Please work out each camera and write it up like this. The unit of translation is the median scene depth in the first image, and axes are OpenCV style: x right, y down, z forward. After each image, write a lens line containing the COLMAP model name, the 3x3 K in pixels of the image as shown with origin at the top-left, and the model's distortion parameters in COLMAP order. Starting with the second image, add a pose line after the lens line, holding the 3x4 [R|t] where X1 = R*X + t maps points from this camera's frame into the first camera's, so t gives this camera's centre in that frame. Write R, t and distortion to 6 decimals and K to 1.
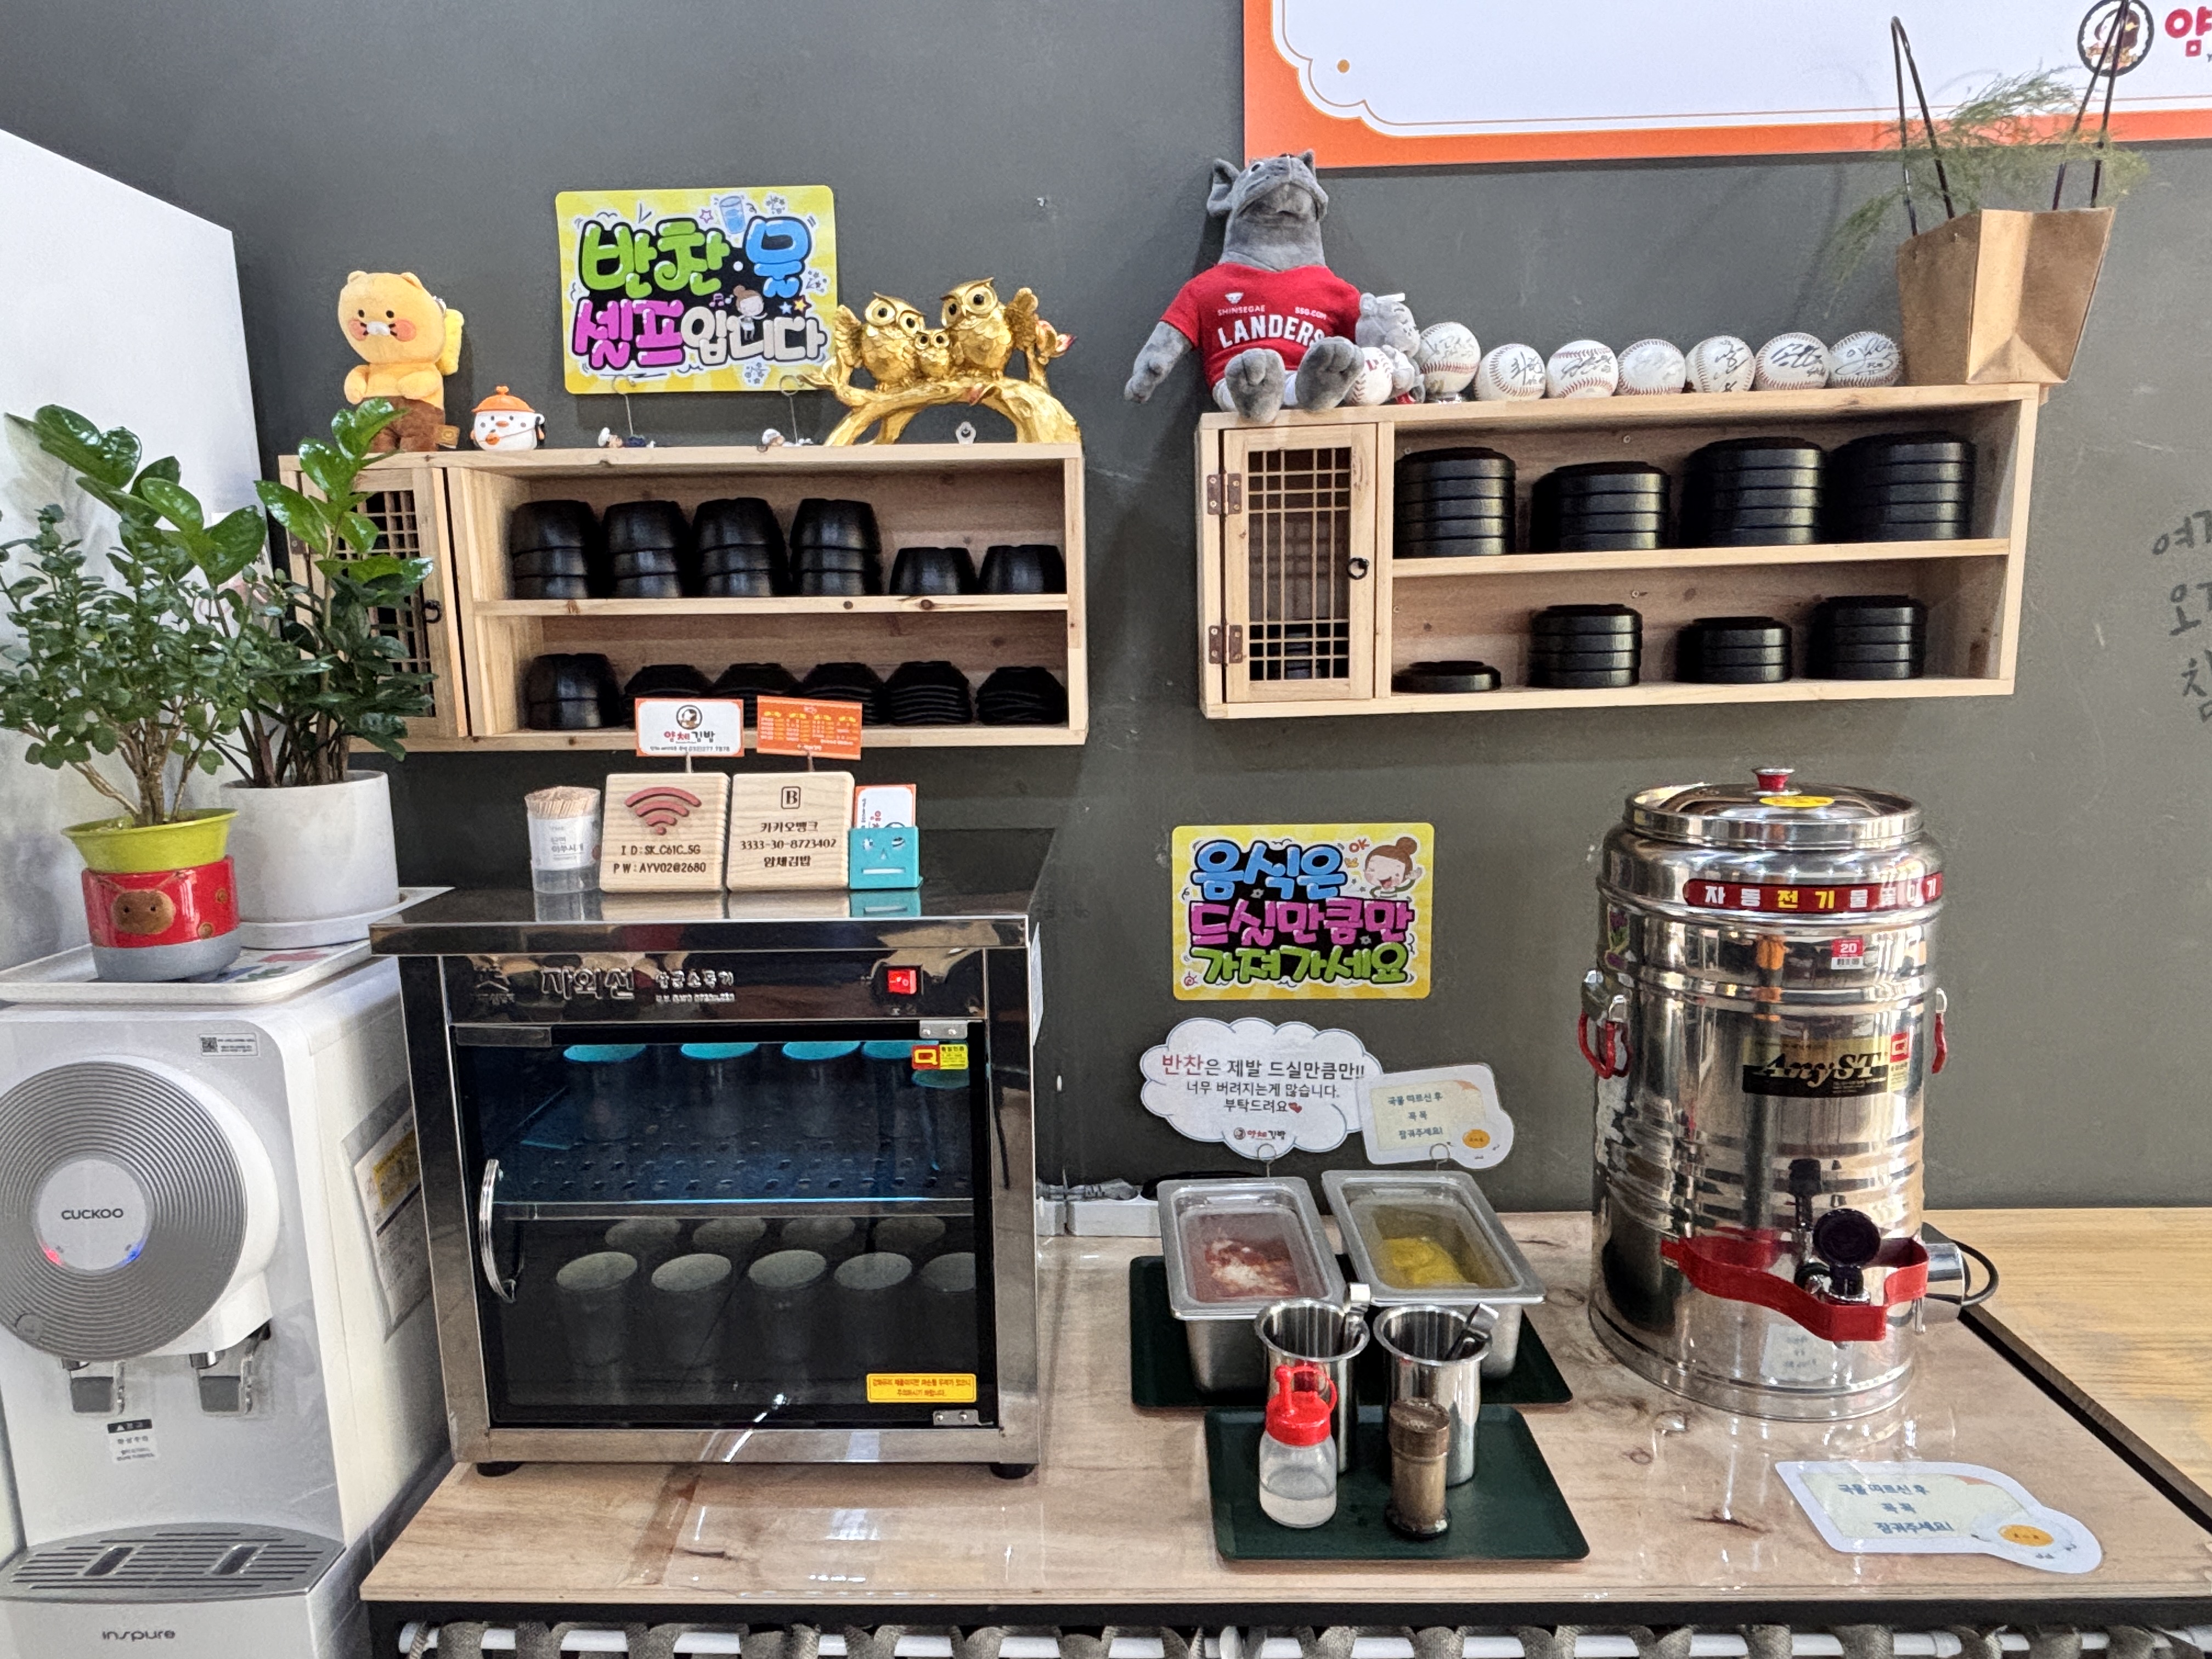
lens RADIAL K [[1260.4, 0, 1106.0], [0, 1260.4, 829.5], [0, 0, 1]] dist [0.021079, -0.044861]
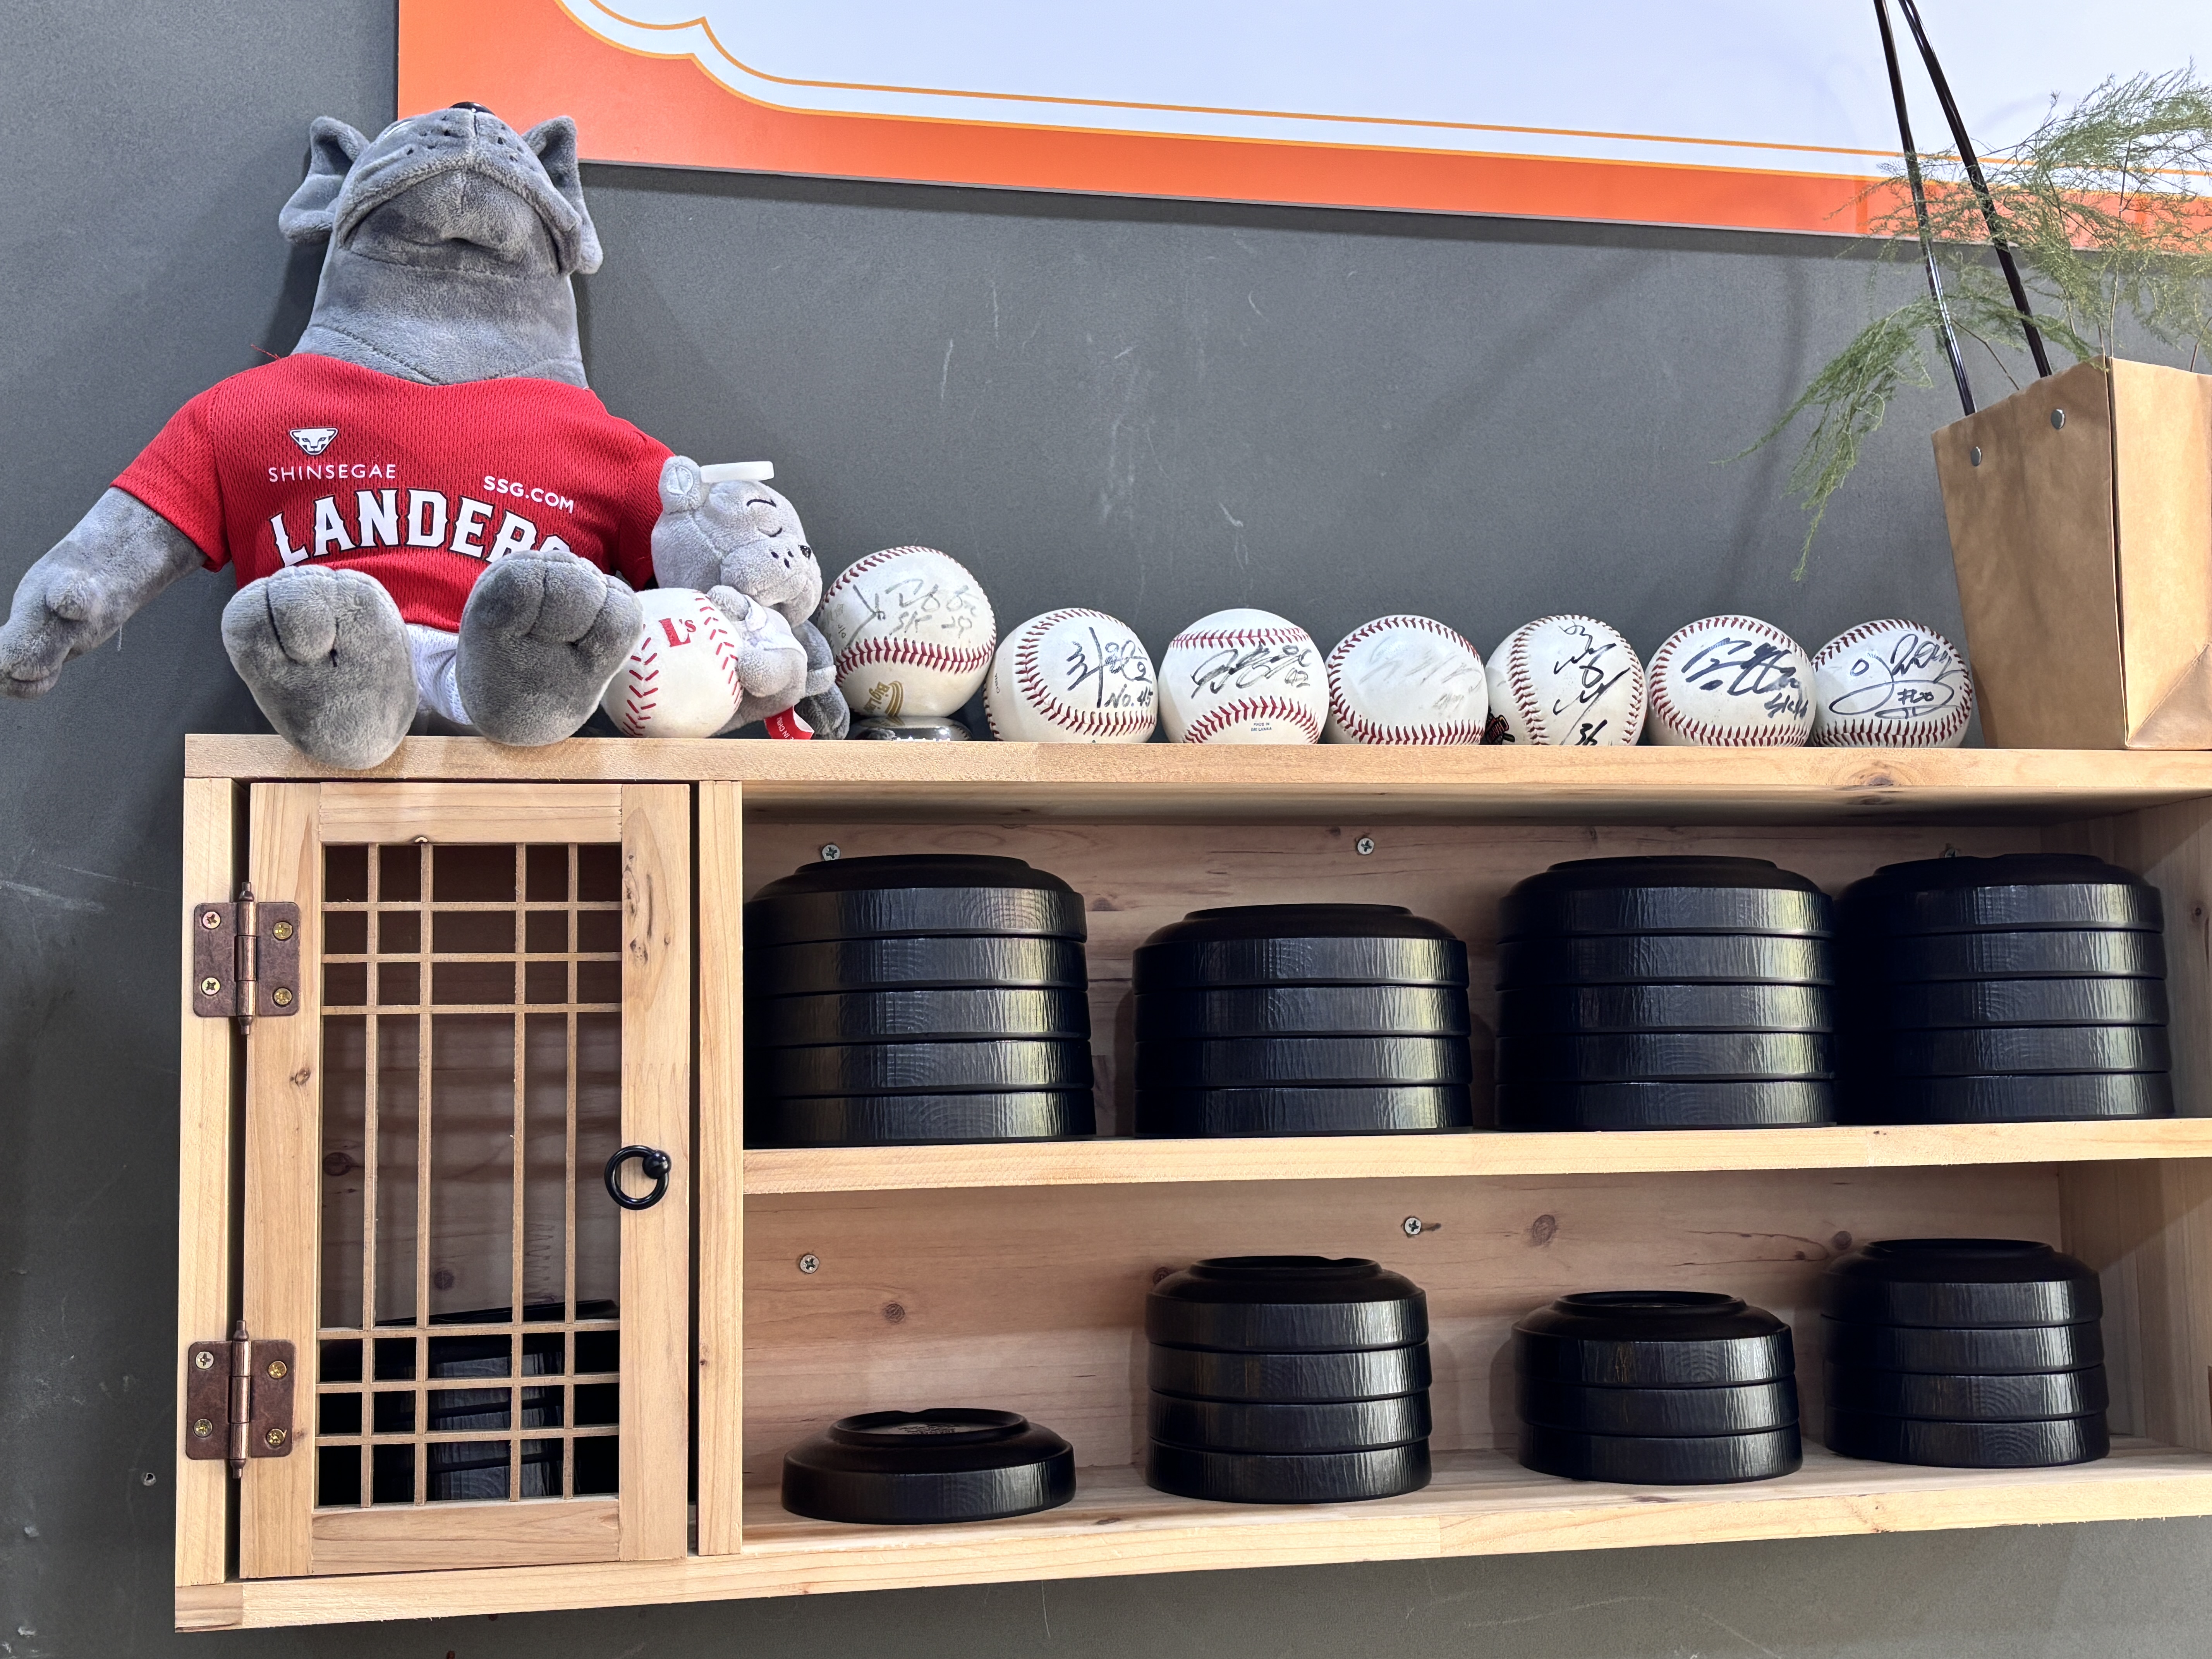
lens RADIAL K [[2537.8, 0, 1106.0], [0, 2537.8, 829.5], [0, 0, 1]] dist [0.208975, -0.871159]
pose [[0.972868, 0.038204, 0.228185, 0.156057], [0.027722, 0.959917, -0.278908, -0.096067], [-0.229694, 0.277667, 0.932814, 0.277549]]
